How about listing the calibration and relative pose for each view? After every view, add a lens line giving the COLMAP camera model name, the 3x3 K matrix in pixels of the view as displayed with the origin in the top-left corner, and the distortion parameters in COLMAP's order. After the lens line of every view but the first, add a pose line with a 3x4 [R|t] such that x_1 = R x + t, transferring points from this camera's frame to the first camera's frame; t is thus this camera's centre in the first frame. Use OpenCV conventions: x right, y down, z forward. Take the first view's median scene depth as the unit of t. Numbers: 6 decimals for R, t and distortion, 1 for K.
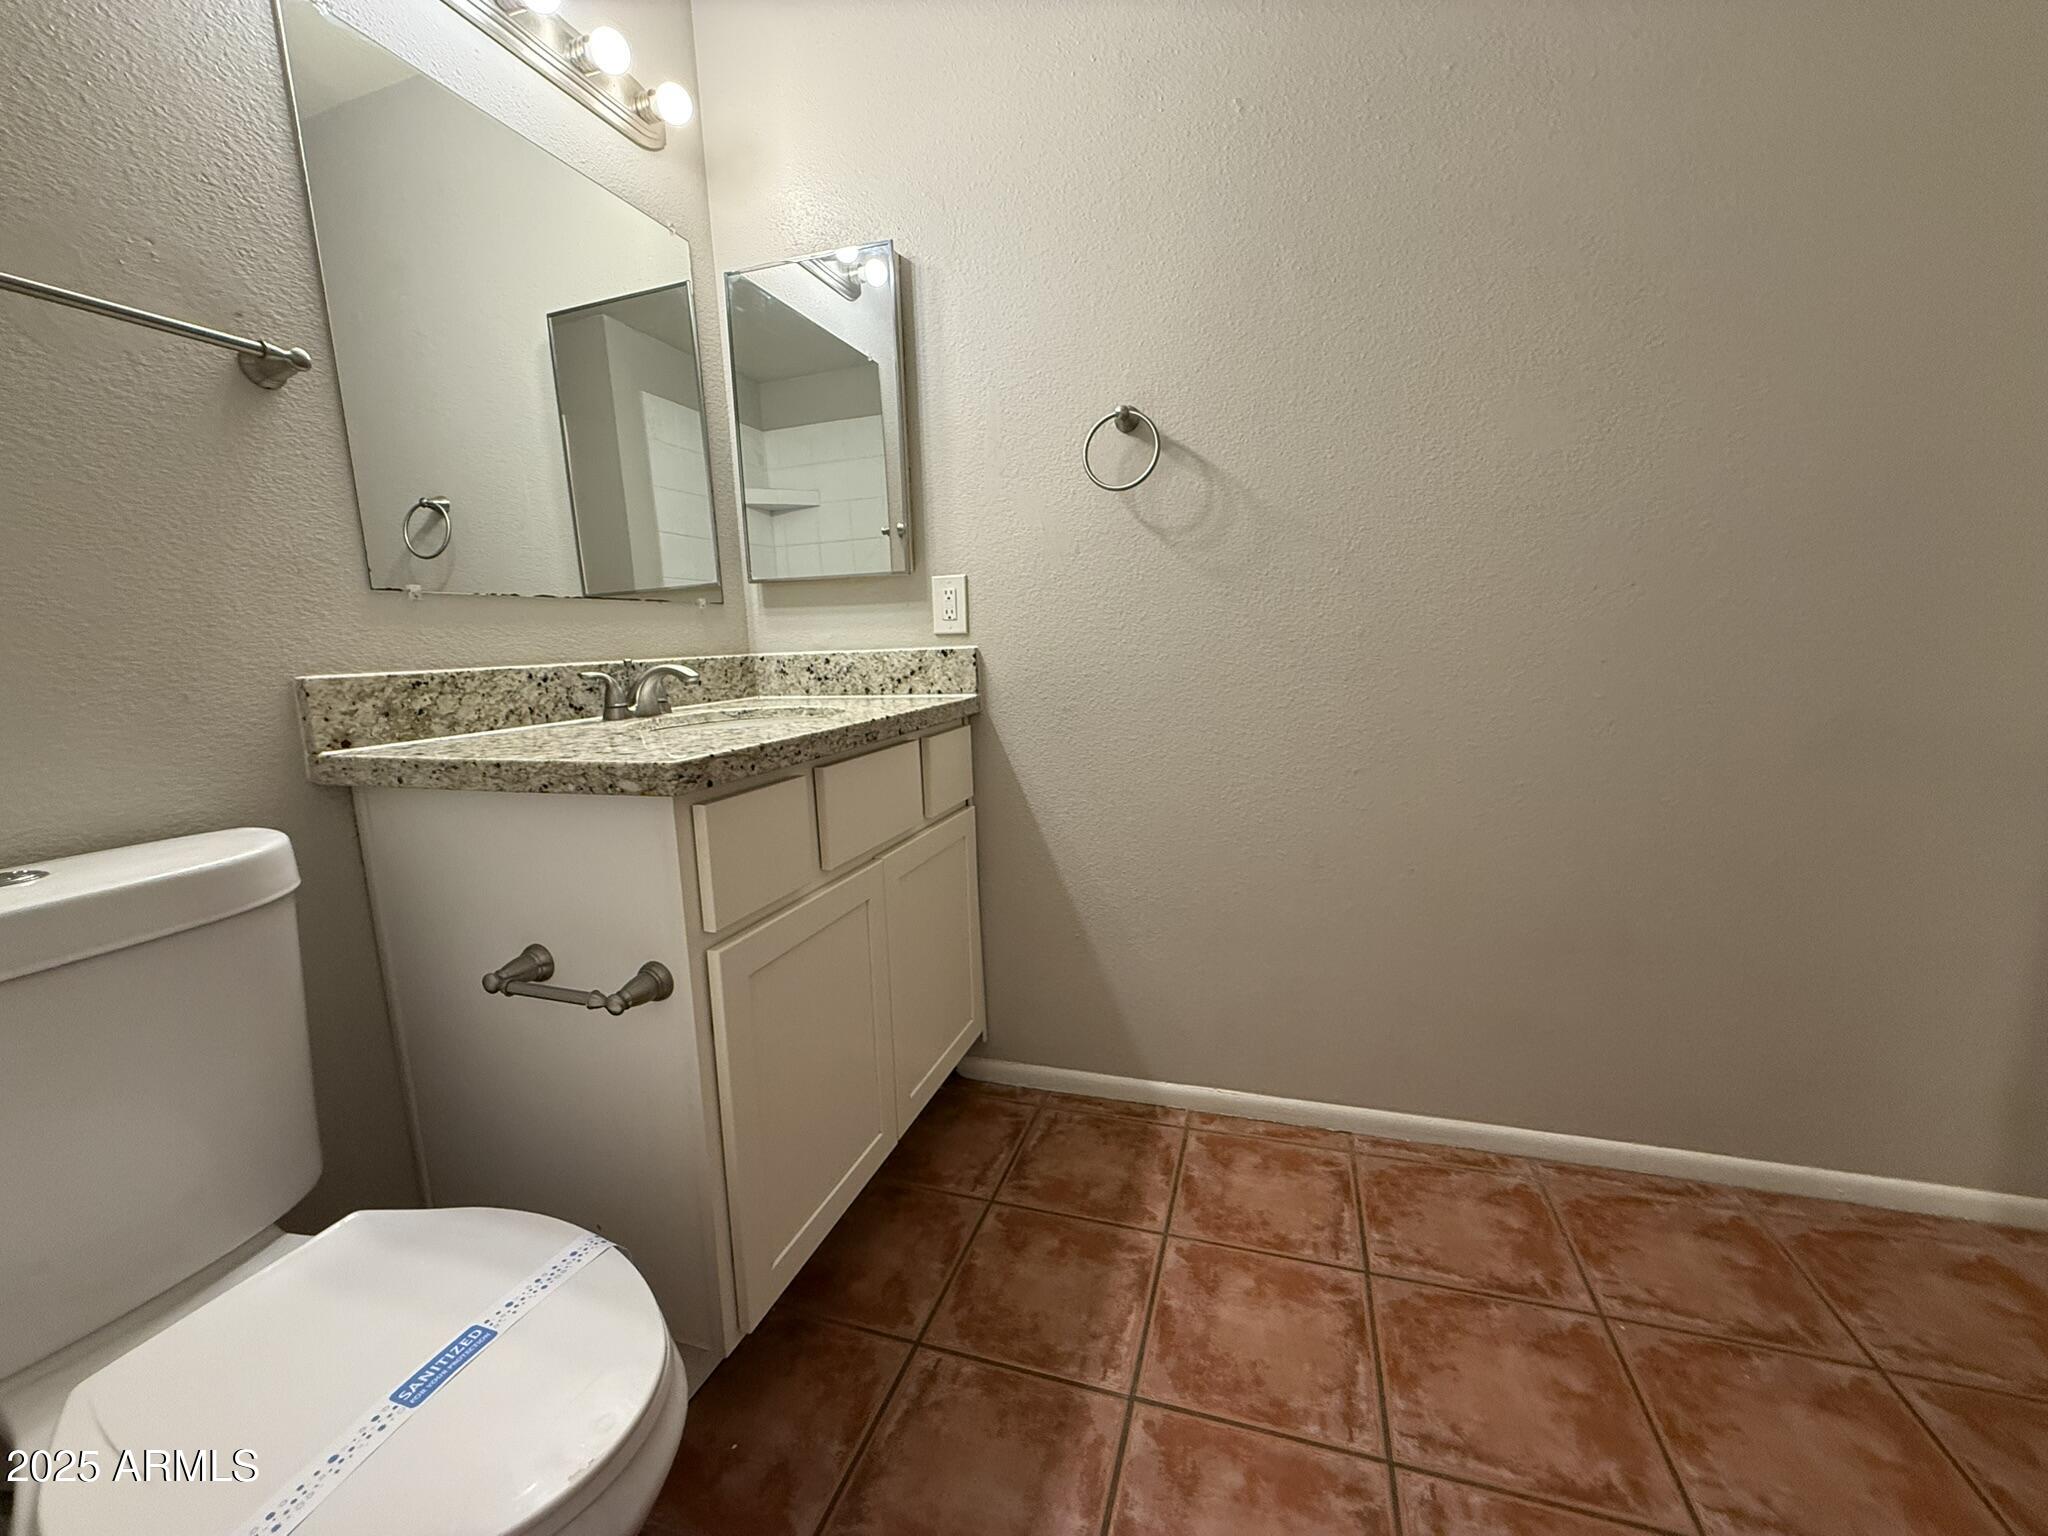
lens RADIAL K [[813.2, 0, 1007.4], [0, 813.2, 760.8], [0, 0, 1]] dist [-0.001601, 0.001219]
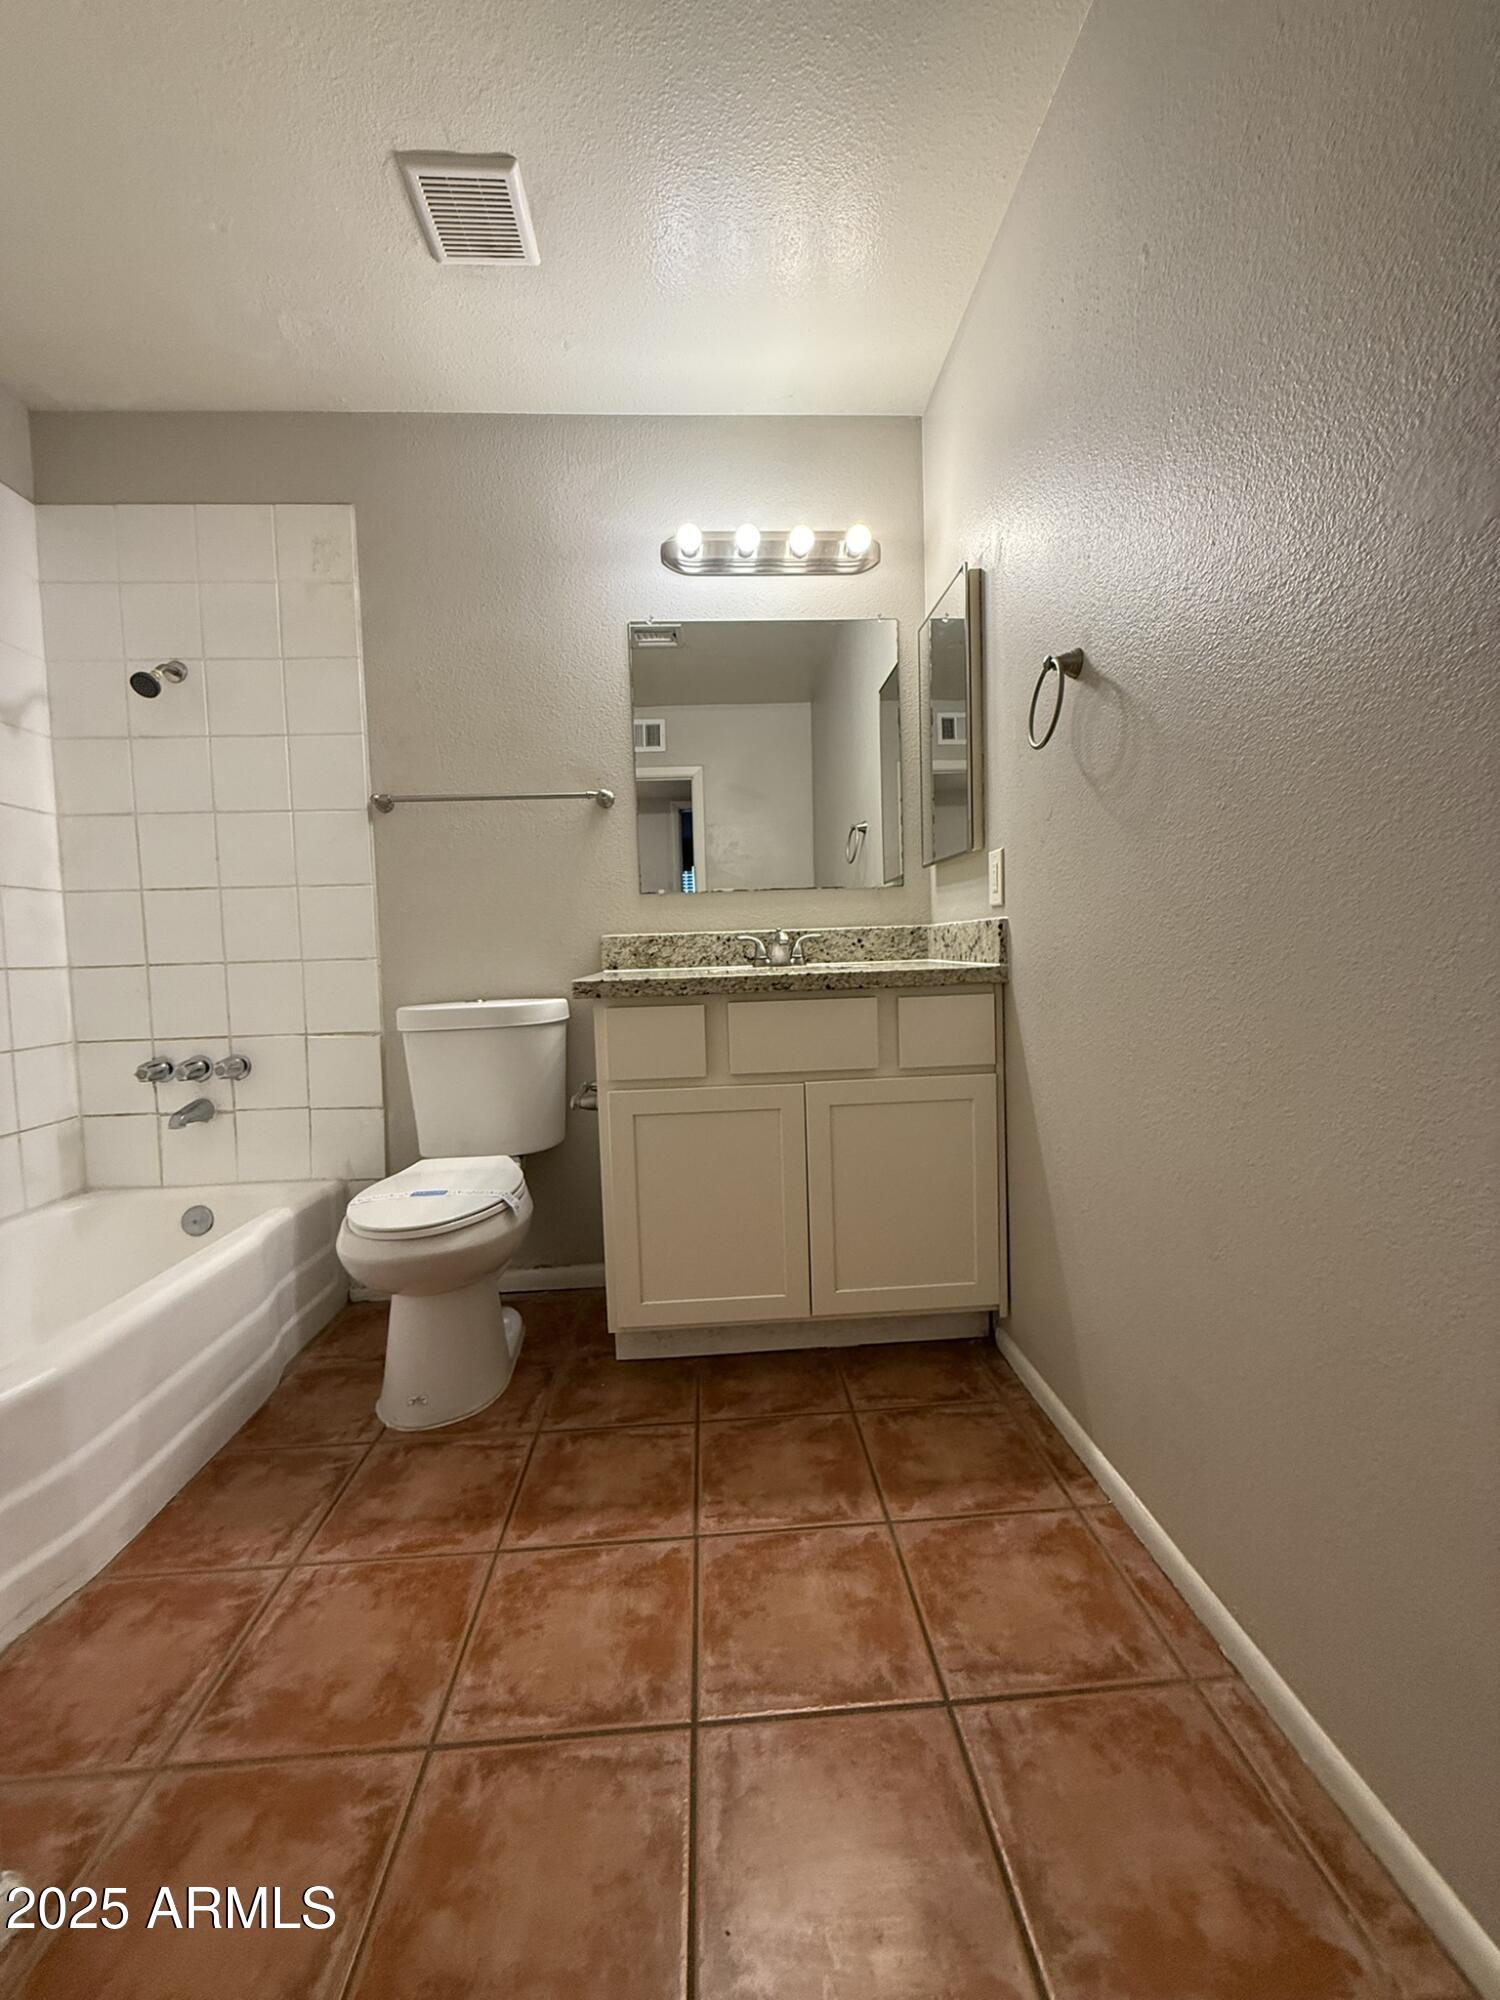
lens RADIAL K [[794.2, 0, 766.2], [0, 794.2, 988.5], [0, 0, 1]] dist [-0.001601, 0.001219]
pose [[0.385418, 0.073676, -0.919796, 0.978715], [-0.118533, 0.992502, 0.029831, -0.059541], [0.915097, 0.097528, 0.391261, 0.443443]]
